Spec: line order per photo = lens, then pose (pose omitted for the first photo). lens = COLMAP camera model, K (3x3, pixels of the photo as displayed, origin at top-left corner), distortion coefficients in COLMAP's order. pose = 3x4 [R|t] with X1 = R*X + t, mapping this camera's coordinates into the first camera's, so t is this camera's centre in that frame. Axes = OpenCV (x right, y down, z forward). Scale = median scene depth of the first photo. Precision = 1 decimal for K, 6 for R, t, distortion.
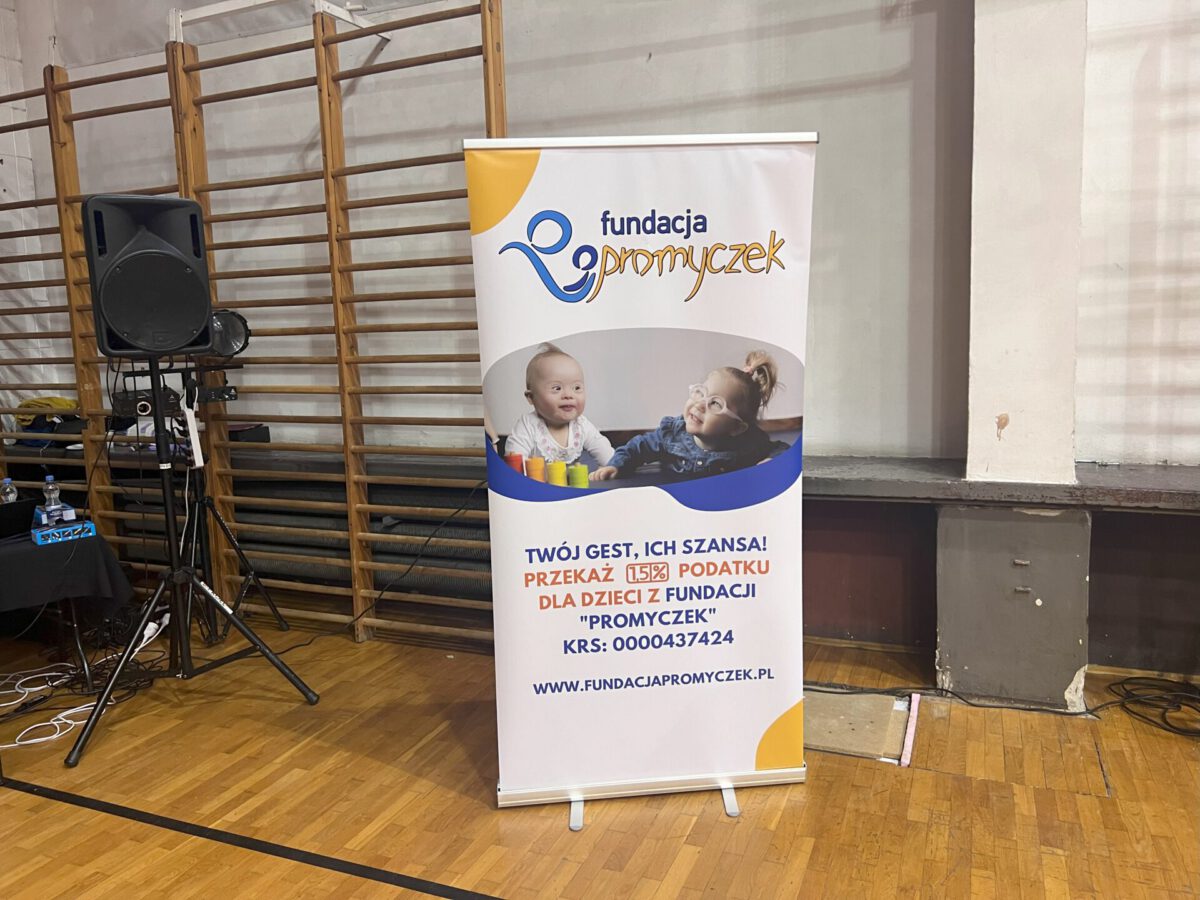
lens RADIAL K [[899.8, 0, 602.9], [0, 899.8, 445.1], [0, 0, 1]] dist [0.051821, -0.060138]
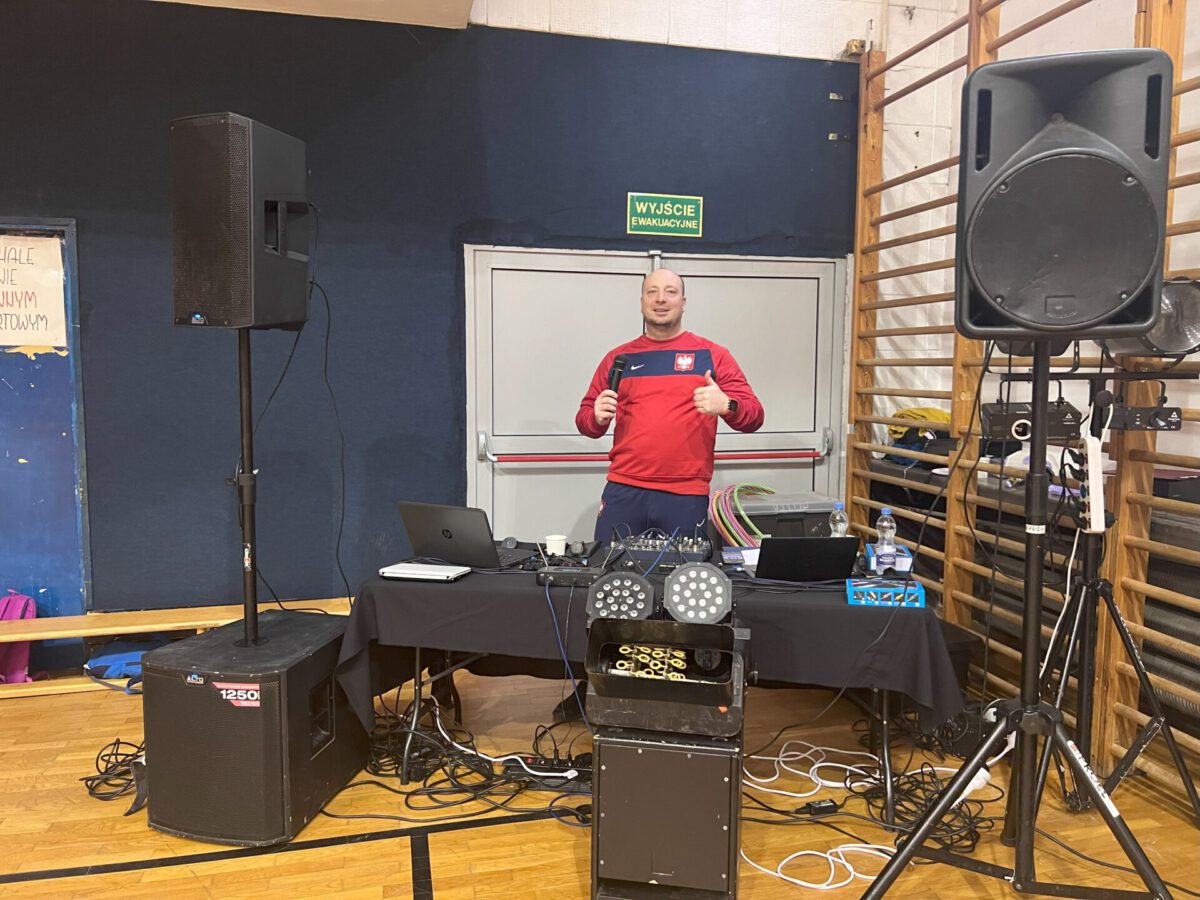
lens RADIAL K [[899.8, 0, 602.9], [0, 899.8, 445.1], [0, 0, 1]] dist [0.051821, -0.060138]
pose [[0.593828, 0.107422, -0.797389, -0.171612], [-0.131101, 0.990721, 0.035834, -0.013974], [0.793840, 0.083259, 0.602401, 0.387105]]
